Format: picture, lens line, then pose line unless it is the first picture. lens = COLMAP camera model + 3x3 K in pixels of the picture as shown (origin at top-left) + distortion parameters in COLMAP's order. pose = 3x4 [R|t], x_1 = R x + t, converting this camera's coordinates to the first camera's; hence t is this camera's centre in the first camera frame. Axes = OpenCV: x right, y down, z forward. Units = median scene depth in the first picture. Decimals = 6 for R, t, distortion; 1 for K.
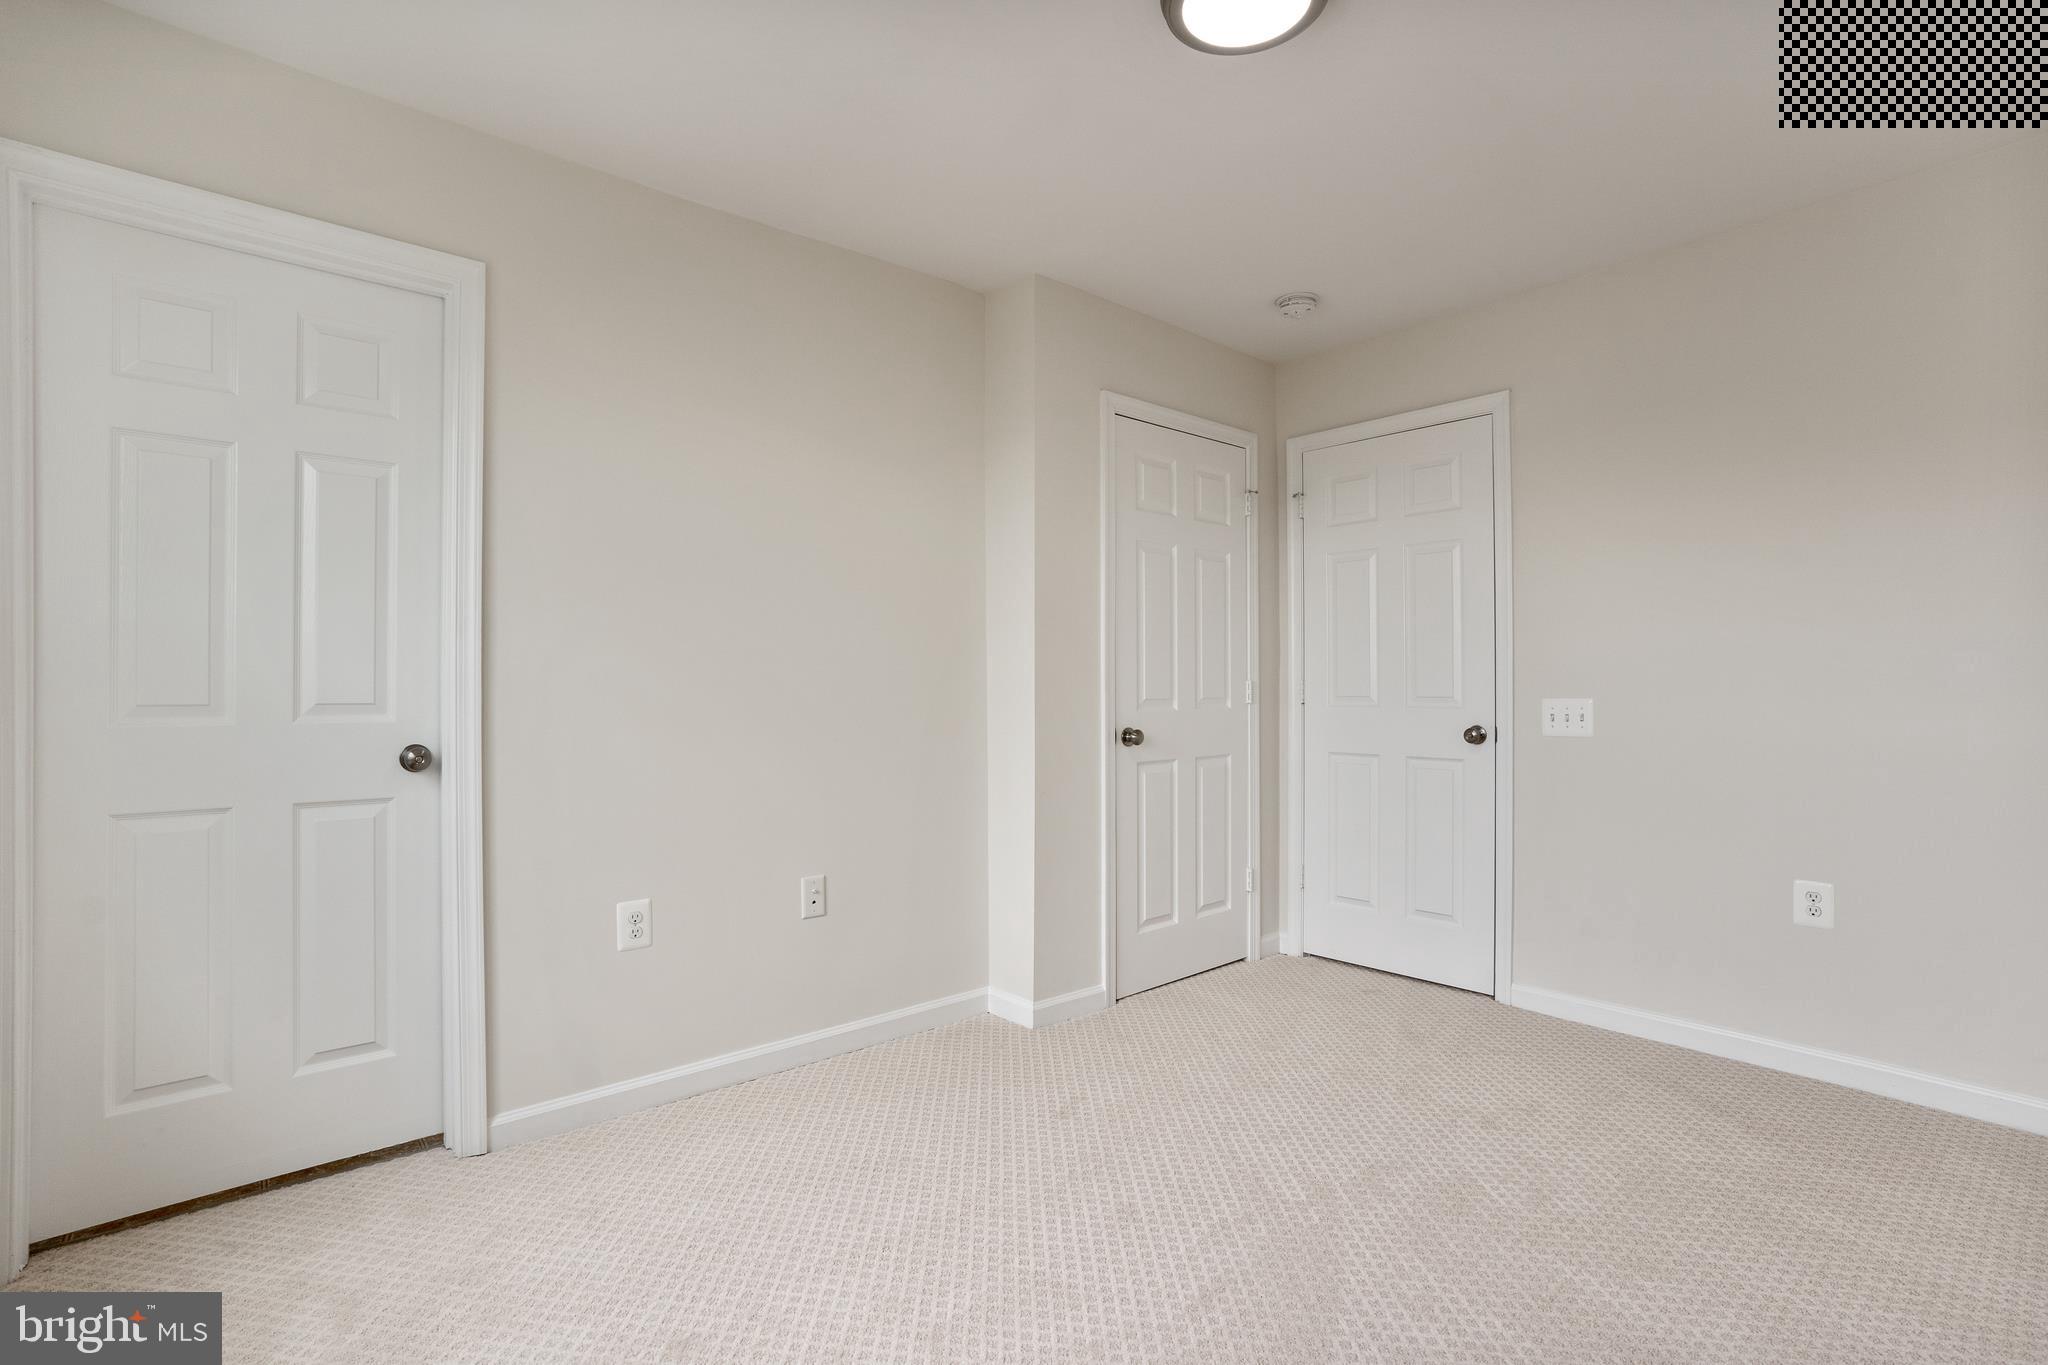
lens RADIAL K [[952.9, 0, 1033.3], [0, 952.9, 678.6], [0, 0, 1]] dist [-0.073087, 0.029447]
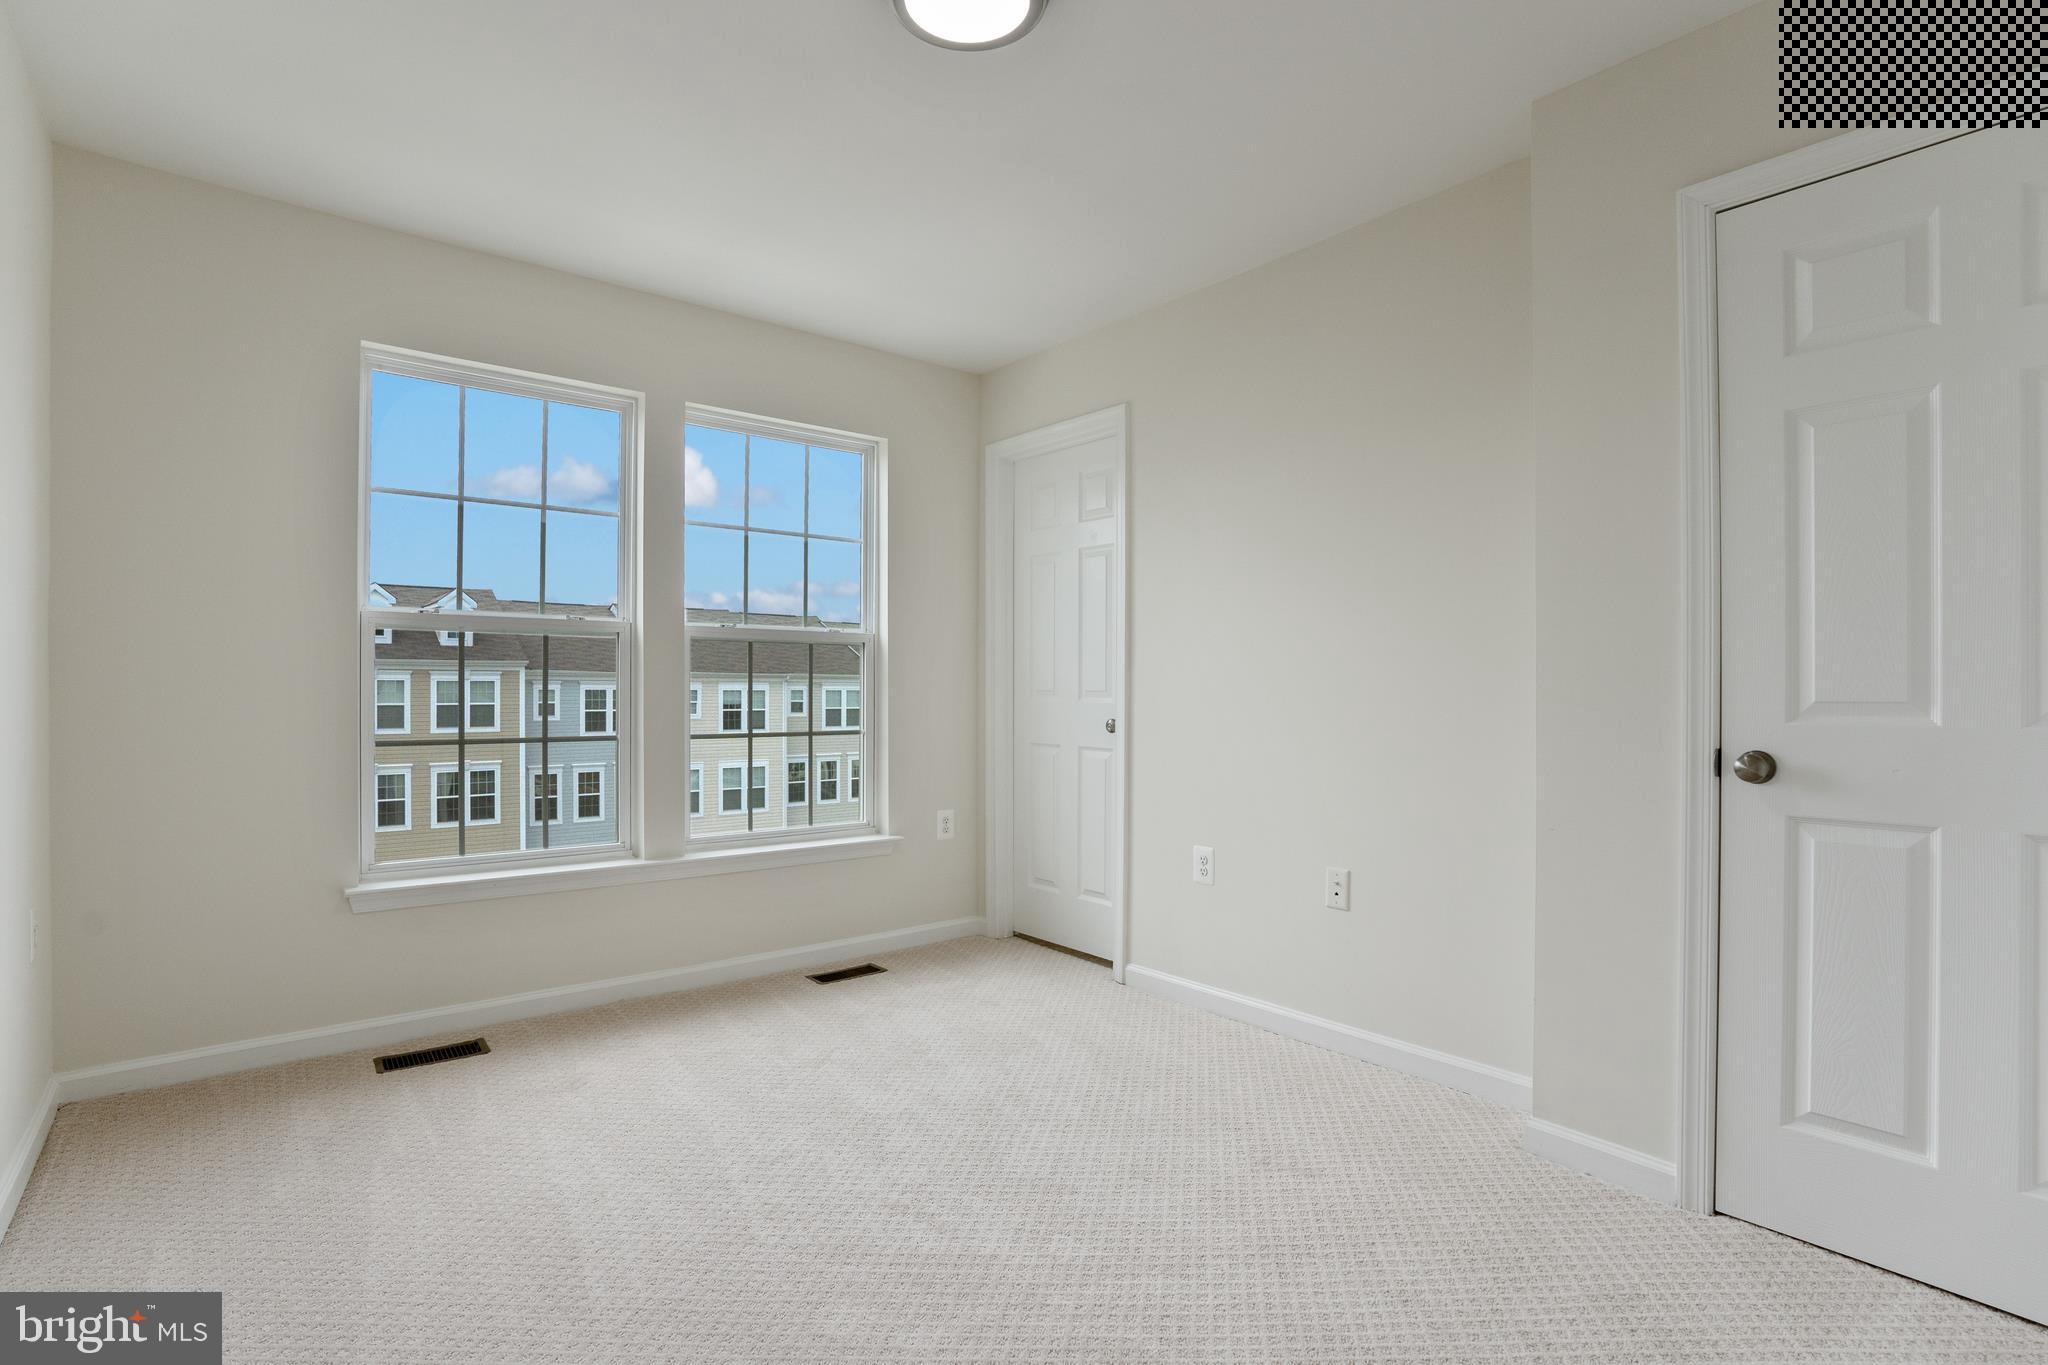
lens RADIAL K [[952.9, 0, 1033.3], [0, 952.9, 678.6], [0, 0, 1]] dist [-0.073087, 0.029447]
pose [[-0.010186, -0.002247, -0.999946, 0.776223], [0.012161, 0.999923, -0.002370, 0.005469], [0.999874, -0.012184, -0.010158, 0.686410]]
